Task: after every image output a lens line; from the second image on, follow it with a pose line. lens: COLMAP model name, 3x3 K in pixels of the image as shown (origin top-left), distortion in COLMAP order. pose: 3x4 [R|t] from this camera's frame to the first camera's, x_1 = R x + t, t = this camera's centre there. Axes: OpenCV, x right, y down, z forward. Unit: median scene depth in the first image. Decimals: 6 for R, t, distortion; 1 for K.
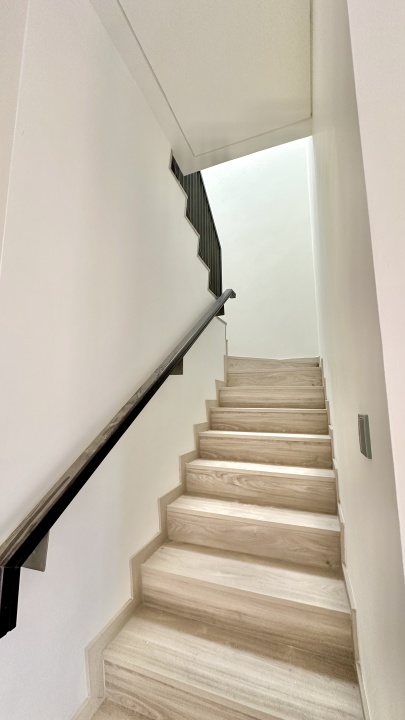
lens RADIAL K [[288.2, 0, 202.5], [0, 288.2, 360.0], [0, 0, 1]] dist [-0.001189, 0.000034]
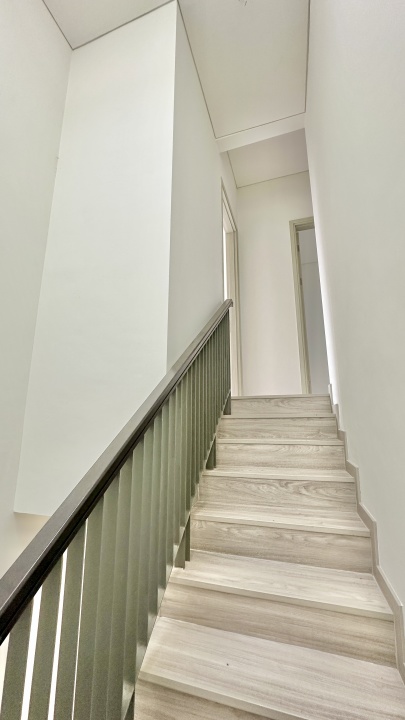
lens RADIAL K [[277.8, 0, 201.5], [0, 277.8, 372.3], [0, 0, 1]] dist [0.000535, 0.000240]
pose [[0.998609, -0.017509, 0.049732, -0.201130], [0.017115, 0.999819, 0.008326, 0.013177], [-0.049869, -0.007463, 0.998728, 0.076054]]
